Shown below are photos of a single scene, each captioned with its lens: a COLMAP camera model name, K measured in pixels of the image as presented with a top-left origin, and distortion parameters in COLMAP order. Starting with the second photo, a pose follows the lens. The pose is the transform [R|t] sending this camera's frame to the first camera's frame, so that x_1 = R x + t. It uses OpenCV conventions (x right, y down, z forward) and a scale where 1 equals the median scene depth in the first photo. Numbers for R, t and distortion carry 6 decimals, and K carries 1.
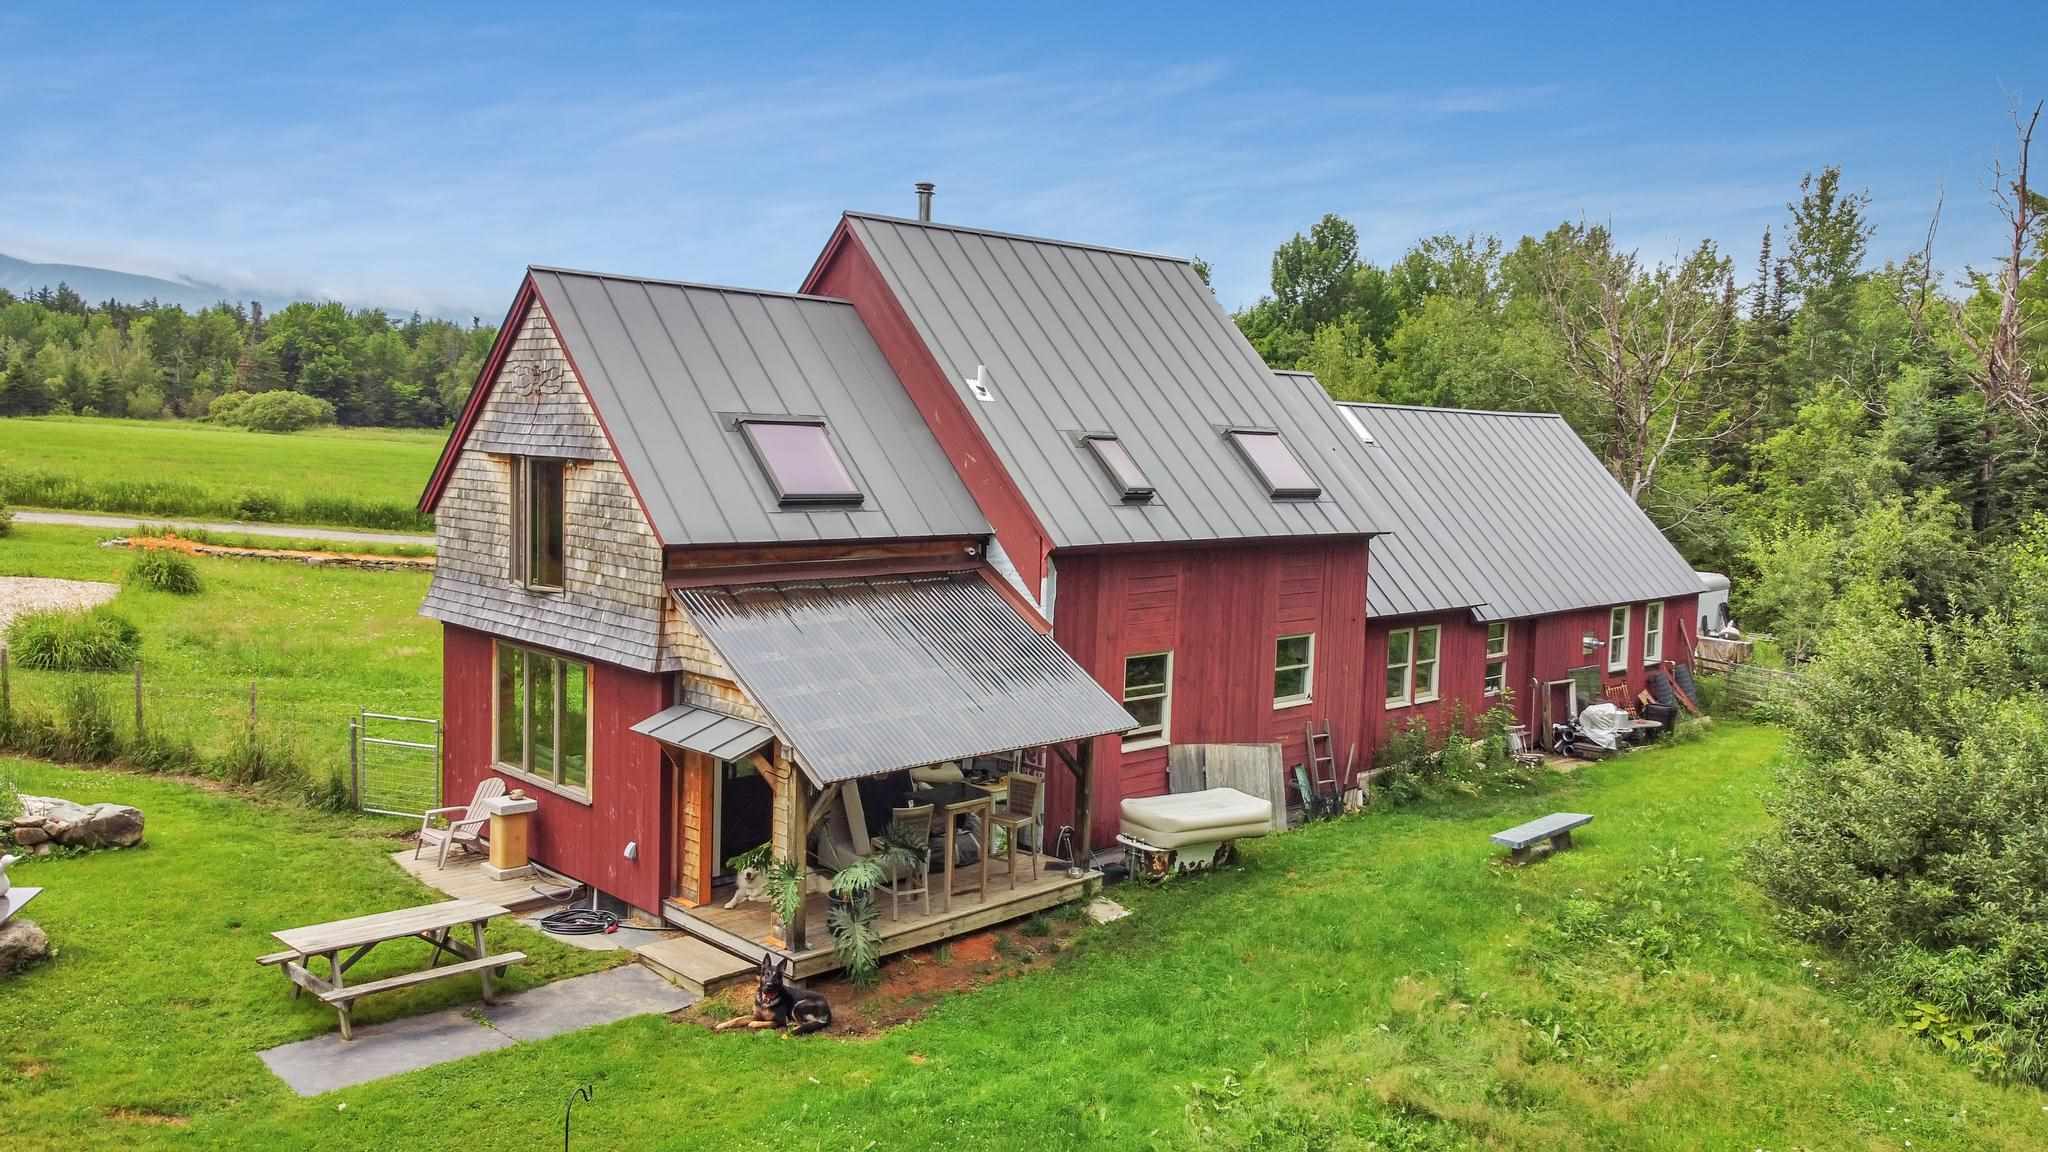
lens RADIAL K [[1550.0, 0, 1025.7], [0, 1550.0, 557.8], [0, 0, 1]] dist [-0.003592, -0.004710]
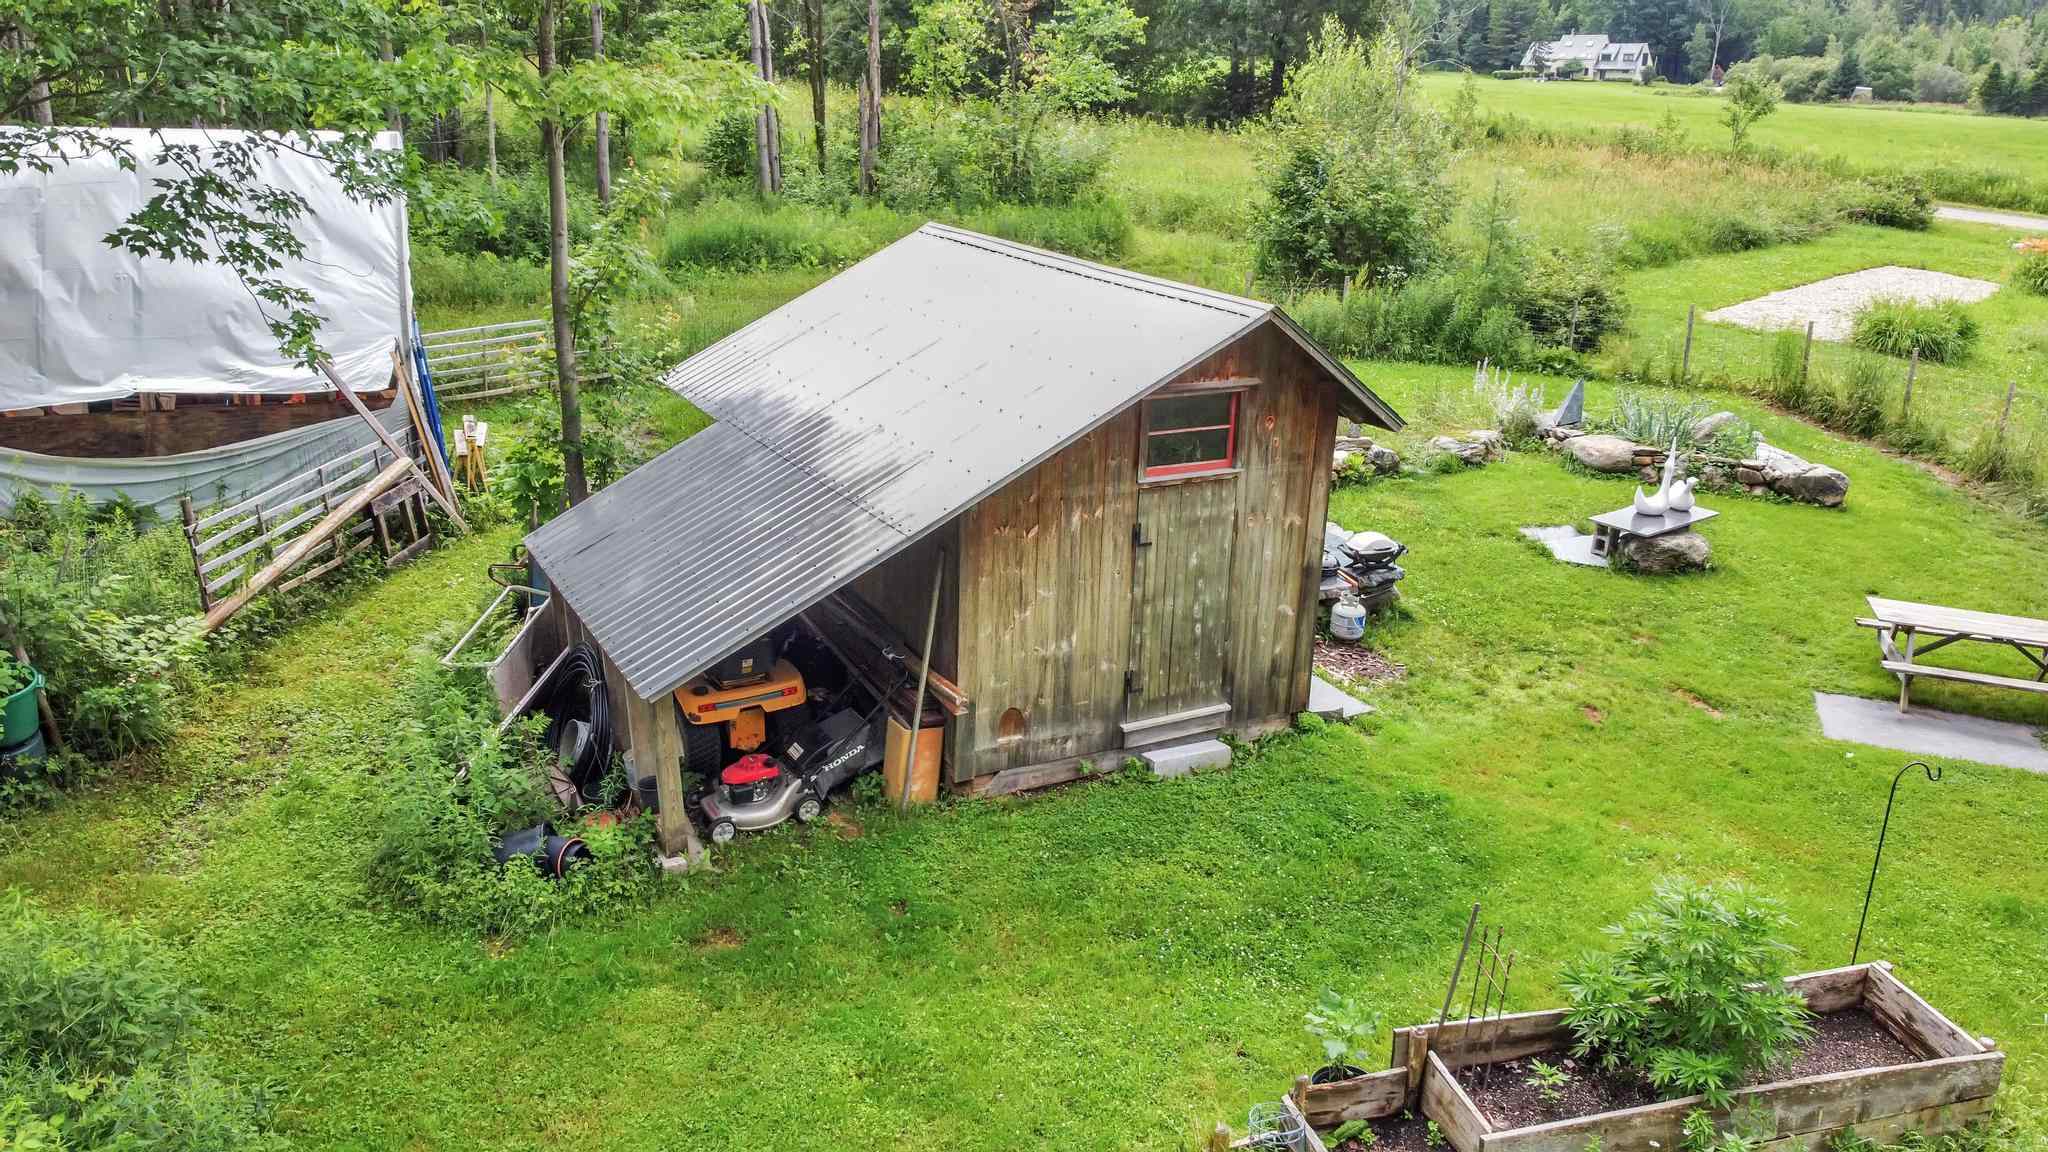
lens RADIAL K [[1550.0, 0, 1025.7], [0, 1550.0, 557.8], [0, 0, 1]] dist [-0.003592, -0.004710]
pose [[0.405995, 0.246860, -0.879903, 0.174191], [-0.079930, 0.968728, 0.234900, 0.008871], [0.910373, -0.025038, 0.413030, 0.022075]]
